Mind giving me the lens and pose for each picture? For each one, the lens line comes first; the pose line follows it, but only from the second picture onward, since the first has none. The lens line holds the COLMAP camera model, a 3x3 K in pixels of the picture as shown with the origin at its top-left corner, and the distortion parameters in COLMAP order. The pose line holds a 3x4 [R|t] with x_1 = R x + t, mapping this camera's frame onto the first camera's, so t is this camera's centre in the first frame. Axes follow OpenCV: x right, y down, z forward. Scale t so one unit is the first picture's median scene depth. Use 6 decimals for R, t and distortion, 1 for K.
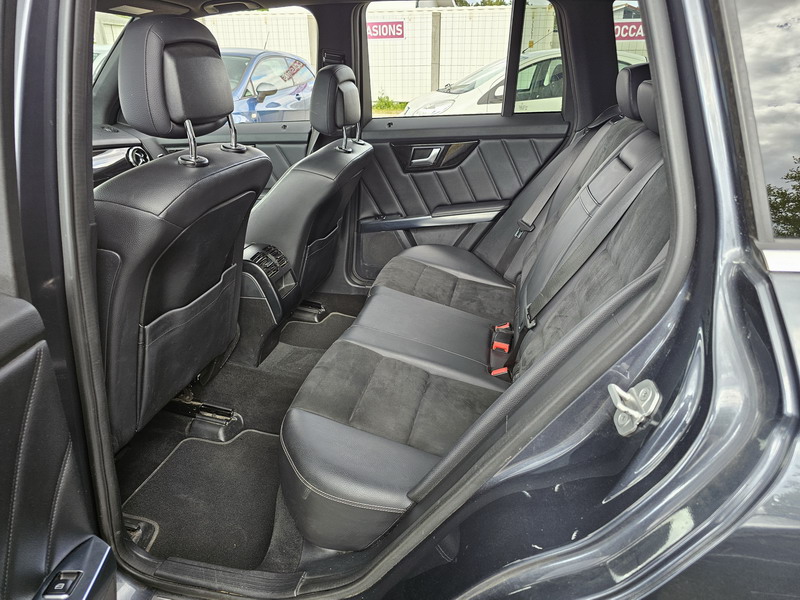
lens RADIAL K [[561.2, 0, 408.7], [0, 561.2, 297.8], [0, 0, 1]] dist [0.023586, -0.005422]
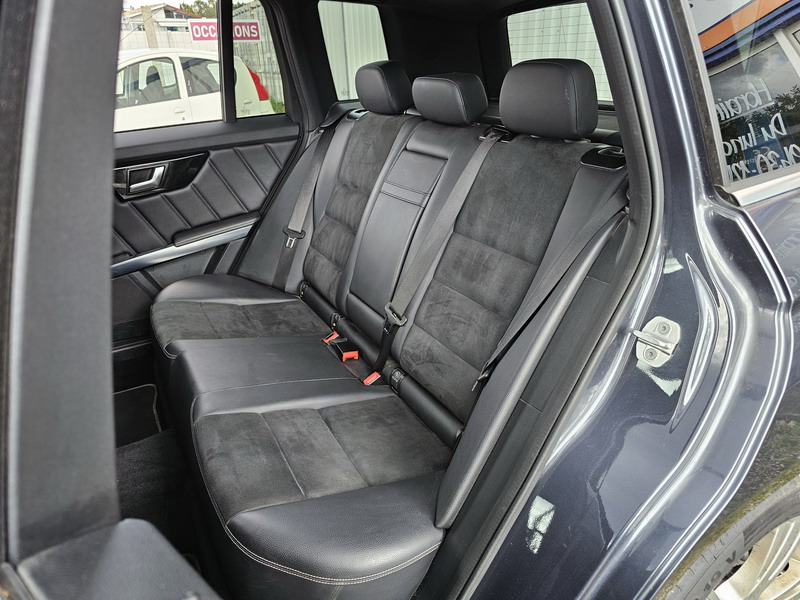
lens RADIAL K [[561.2, 0, 408.7], [0, 561.2, 297.8], [0, 0, 1]] dist [0.023586, -0.005422]
pose [[0.732853, -0.278590, 0.620736, -0.256403], [0.278747, 0.955186, 0.099600, -0.059610], [-0.620666, 0.100036, 0.777667, 0.133162]]
